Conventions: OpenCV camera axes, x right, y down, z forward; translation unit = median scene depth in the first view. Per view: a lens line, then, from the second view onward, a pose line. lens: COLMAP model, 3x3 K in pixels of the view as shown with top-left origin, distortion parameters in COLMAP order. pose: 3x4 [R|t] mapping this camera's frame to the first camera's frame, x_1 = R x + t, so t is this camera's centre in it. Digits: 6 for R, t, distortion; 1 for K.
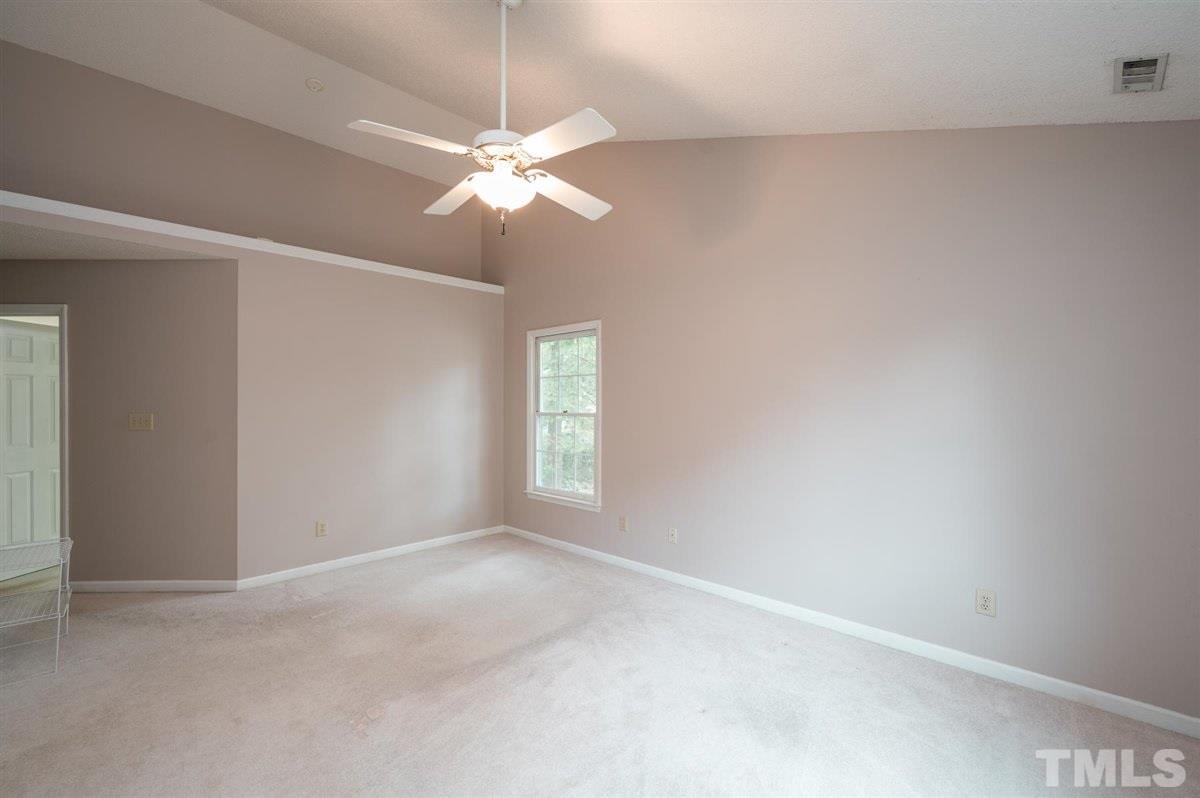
lens RADIAL K [[521.5, 0, 602.6], [0, 521.5, 402.1], [0, 0, 1]] dist [0.000350, 0.000149]
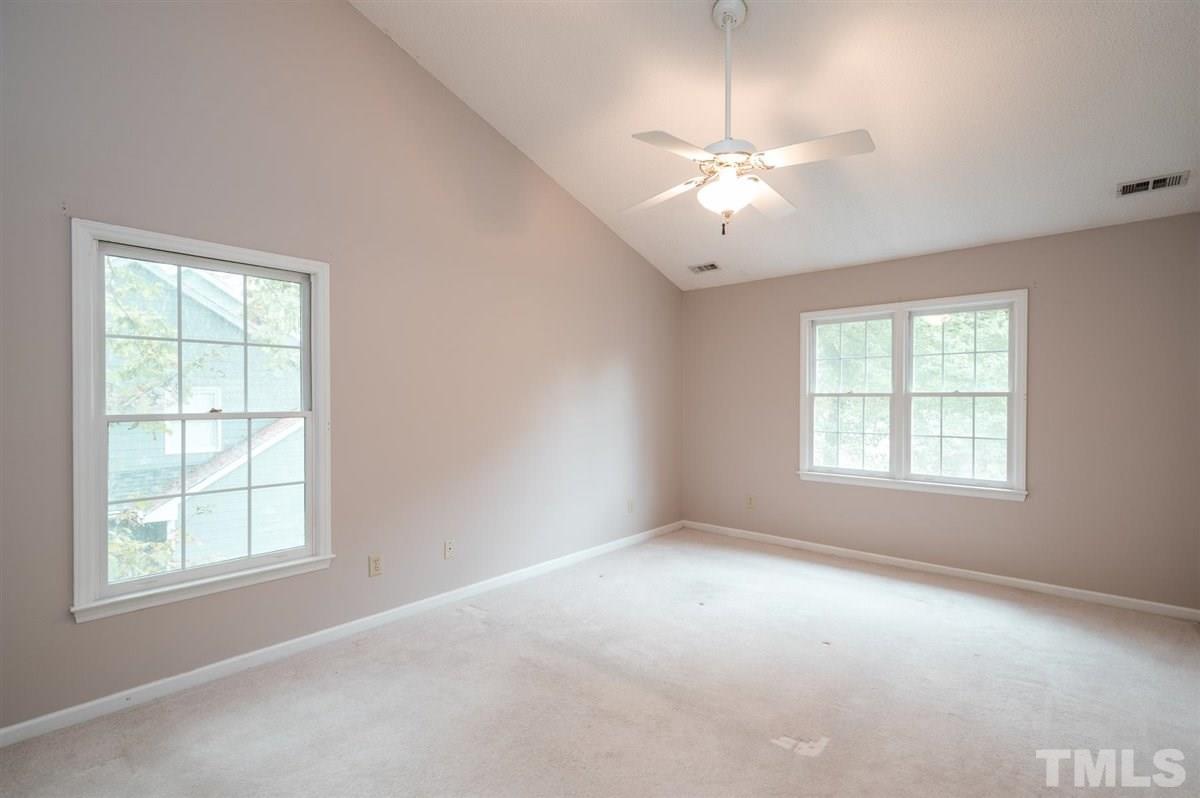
lens RADIAL K [[521.5, 0, 602.6], [0, 521.5, 402.1], [0, 0, 1]] dist [0.000350, 0.000149]
pose [[-0.016457, -0.007362, 0.999837, -0.626534], [0.007849, 0.999941, 0.007492, 0.010250], [-0.999834, 0.007971, -0.016398, 0.665638]]
